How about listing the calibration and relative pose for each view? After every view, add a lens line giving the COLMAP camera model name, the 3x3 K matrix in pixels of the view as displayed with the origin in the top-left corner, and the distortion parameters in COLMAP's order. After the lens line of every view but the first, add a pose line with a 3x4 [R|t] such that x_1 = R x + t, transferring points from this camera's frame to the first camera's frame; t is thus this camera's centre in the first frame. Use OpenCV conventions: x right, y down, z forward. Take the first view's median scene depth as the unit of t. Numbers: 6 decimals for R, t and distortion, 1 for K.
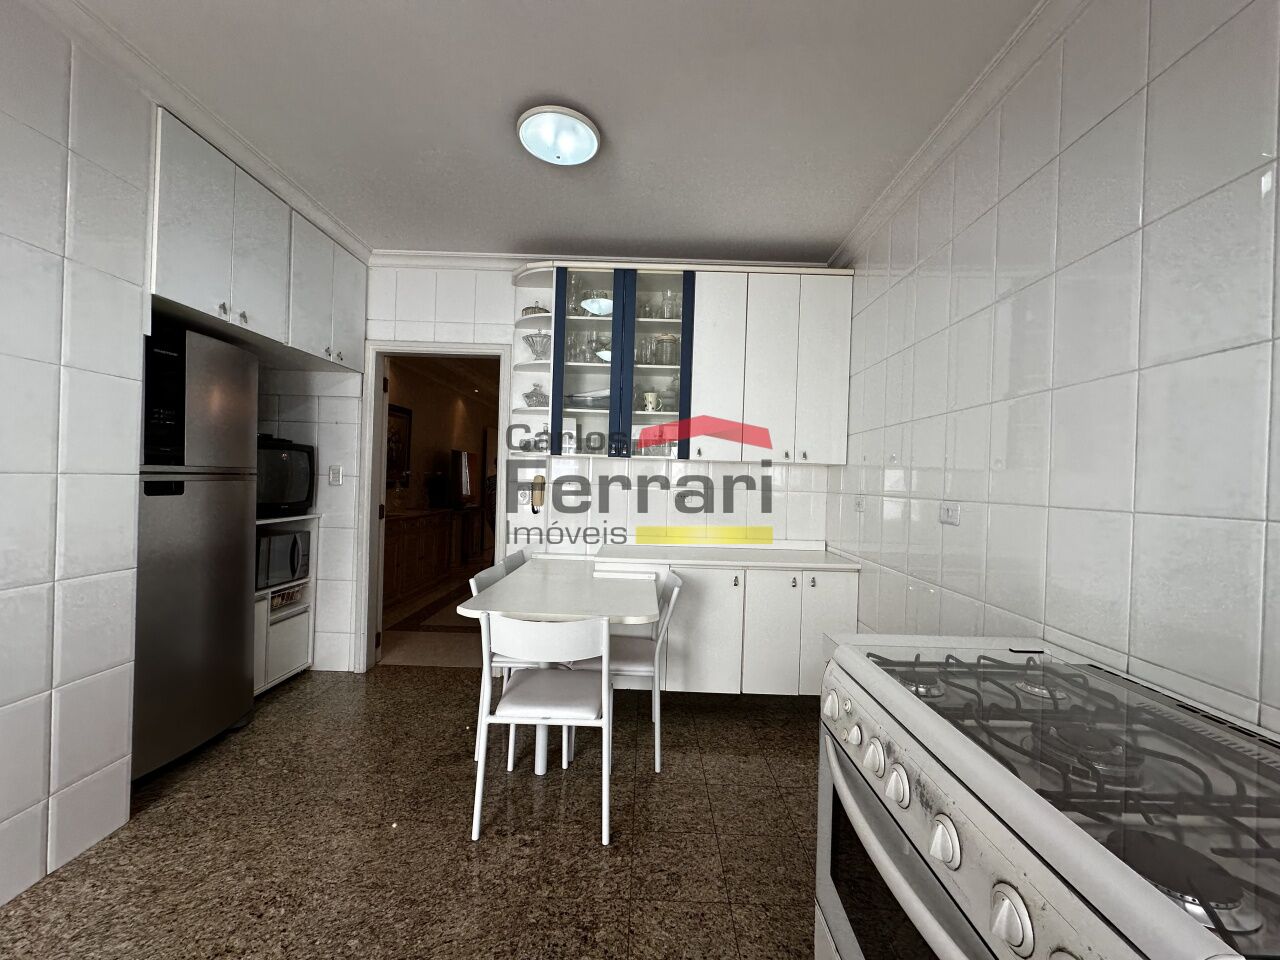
lens RADIAL K [[507.1, 0, 641.7], [0, 507.1, 483.0], [0, 0, 1]] dist [0.001480, 0.000059]
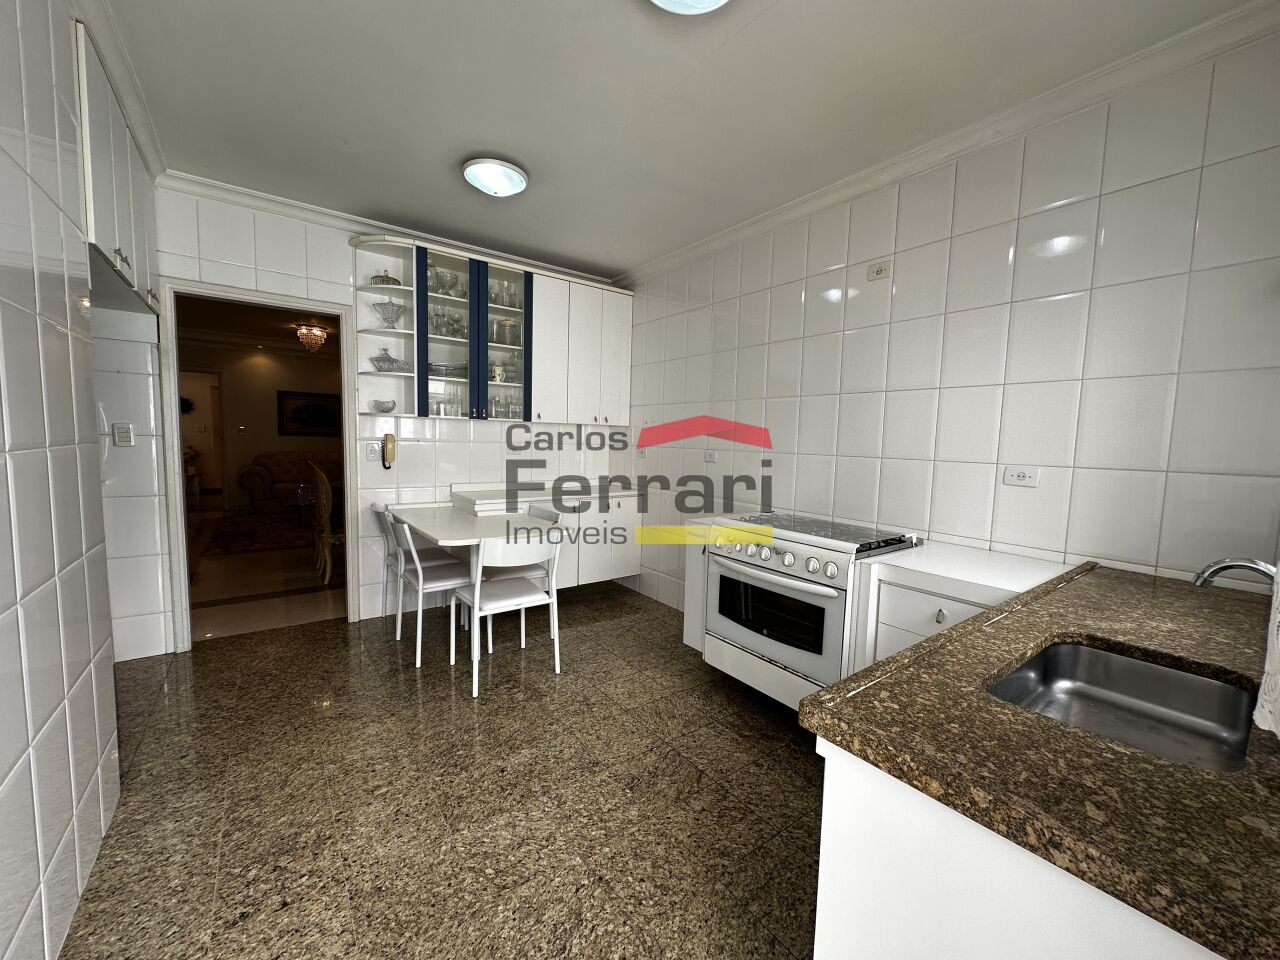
lens RADIAL K [[507.1, 0, 641.7], [0, 507.1, 483.0], [0, 0, 1]] dist [0.001480, 0.000059]
pose [[0.797943, -0.063057, 0.599425, -0.471199], [0.000295, 0.994553, 0.104229, -0.025174], [-0.602733, -0.082992, 0.793616, -0.219681]]
